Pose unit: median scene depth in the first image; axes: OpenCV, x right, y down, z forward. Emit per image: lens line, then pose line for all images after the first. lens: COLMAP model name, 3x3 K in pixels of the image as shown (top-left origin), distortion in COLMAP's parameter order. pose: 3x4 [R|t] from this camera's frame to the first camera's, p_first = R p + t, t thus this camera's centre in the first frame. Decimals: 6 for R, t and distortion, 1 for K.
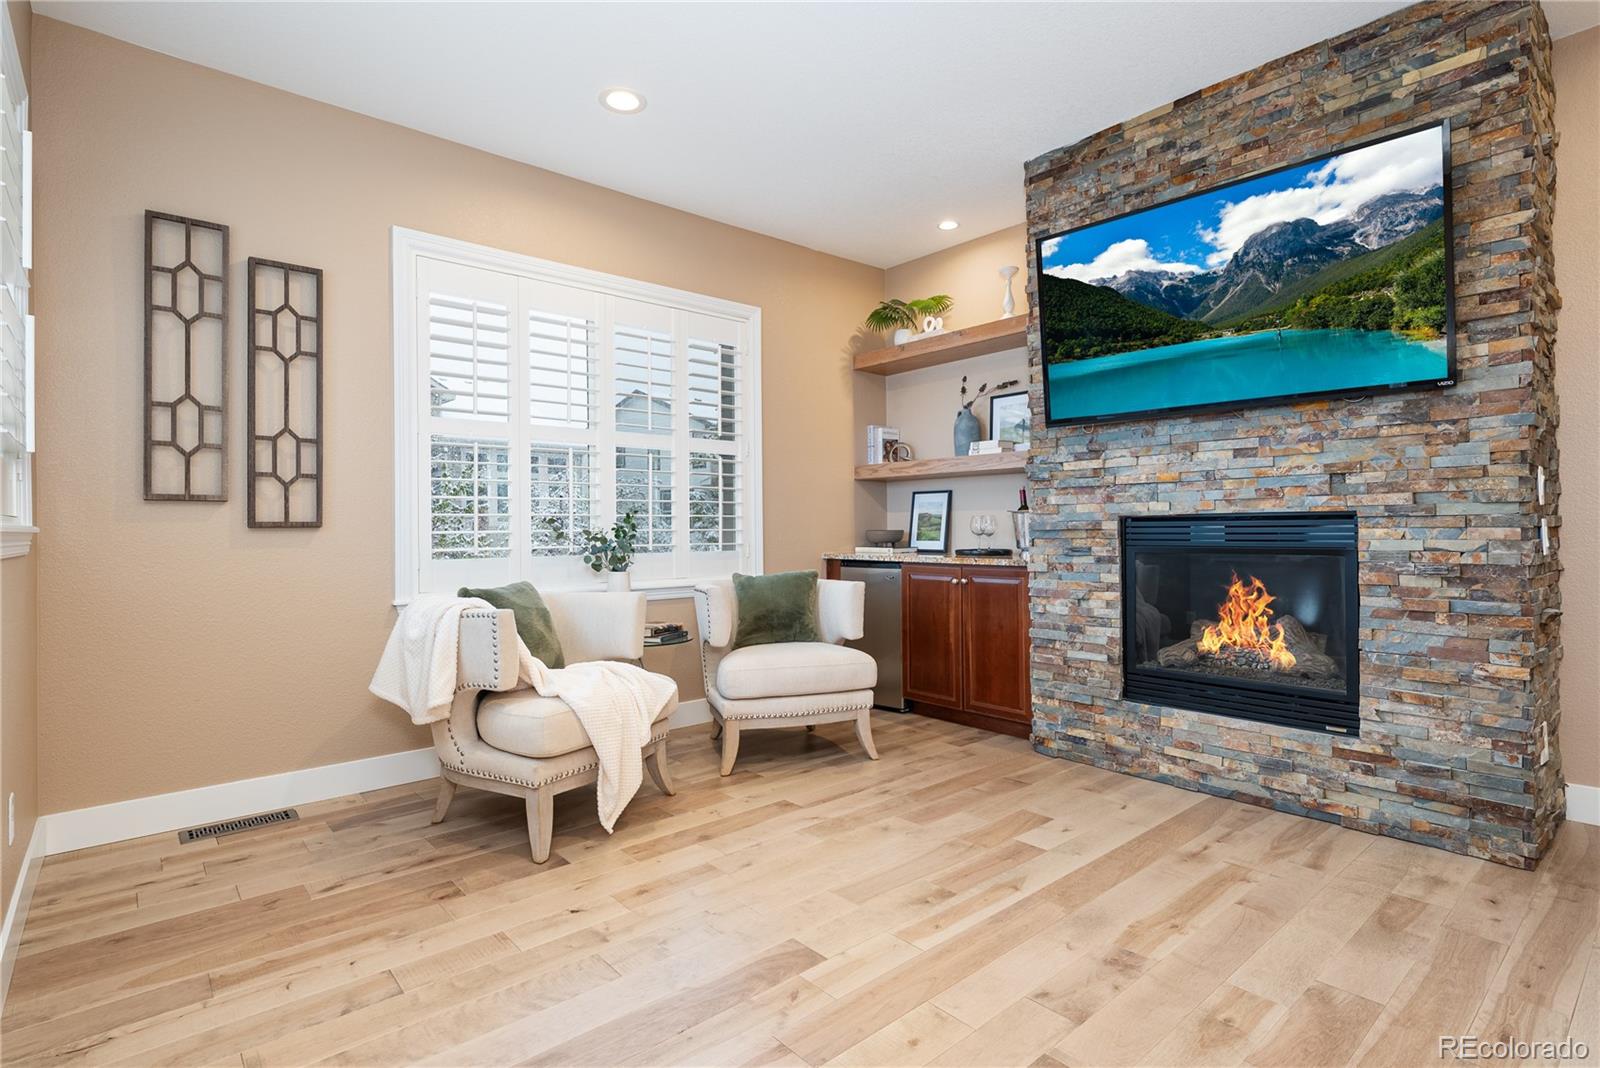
lens RADIAL K [[836.0, 0, 793.9], [0, 836.0, 534.7], [0, 0, 1]] dist [0.002941, -0.000104]
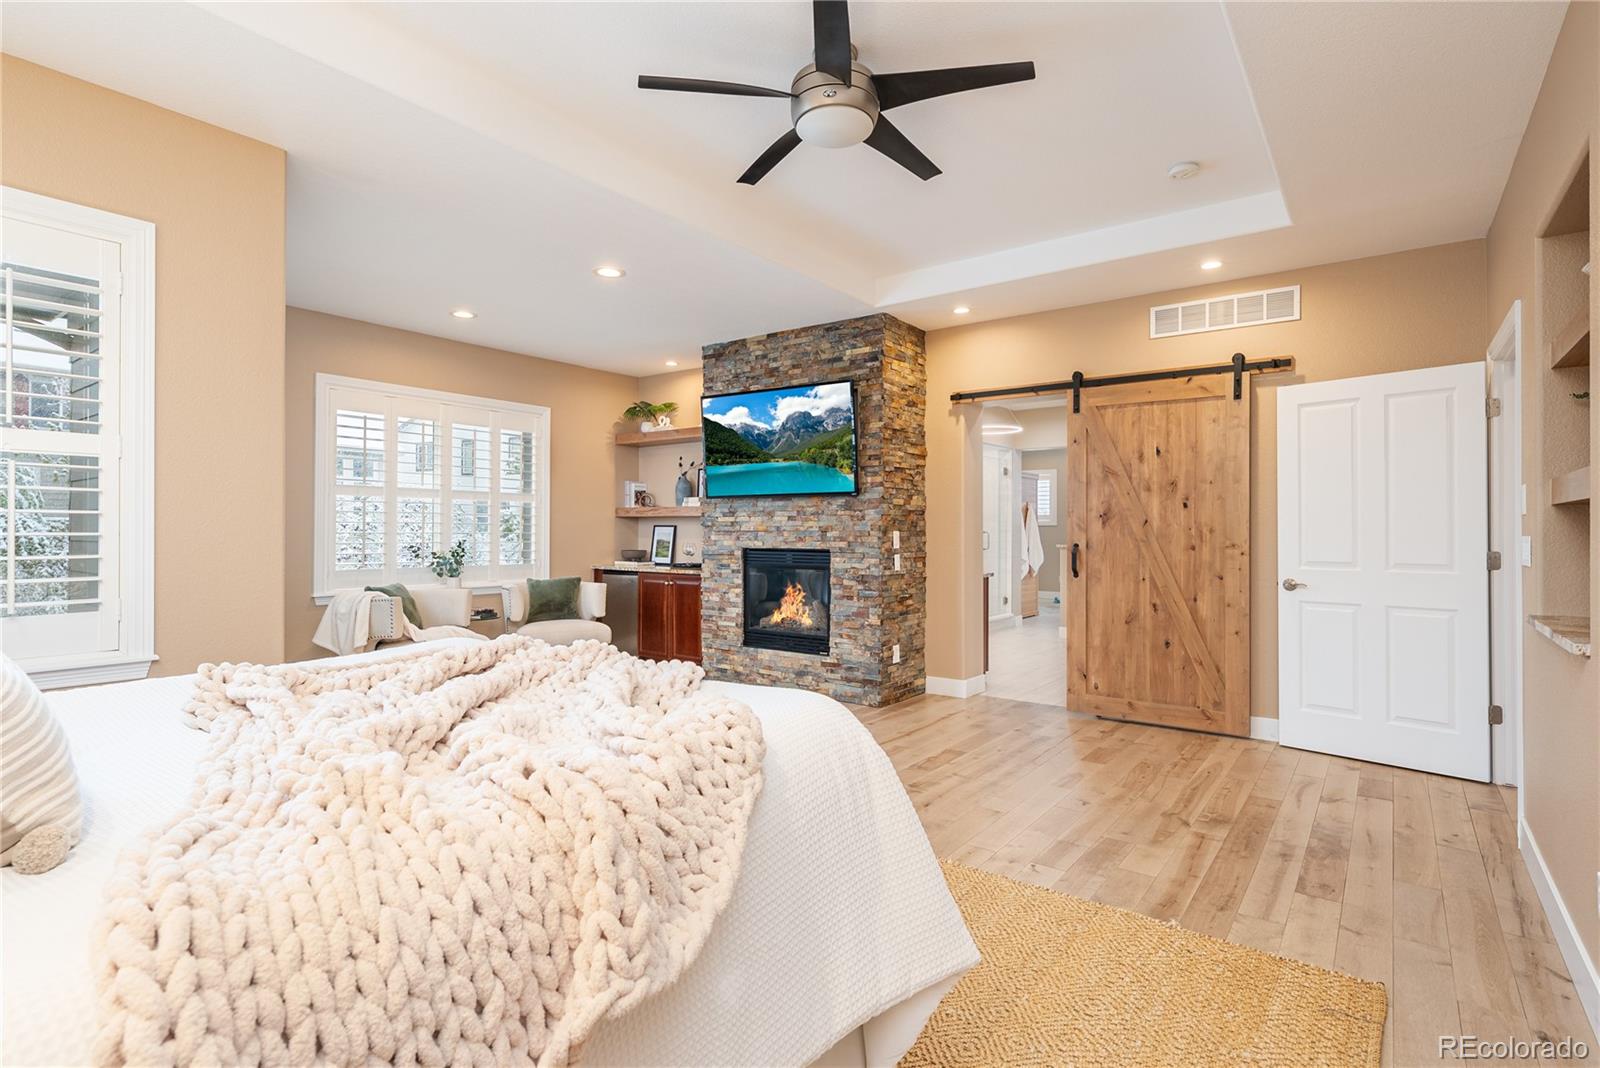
lens RADIAL K [[836.0, 0, 806.9], [0, 836.0, 530.4], [0, 0, 1]] dist [0.002941, -0.000104]
pose [[0.975402, 0.013180, 0.220039, 0.123173], [-0.010839, 0.999871, -0.011842, -0.042463], [-0.220167, 0.009165, 0.975419, -0.885138]]
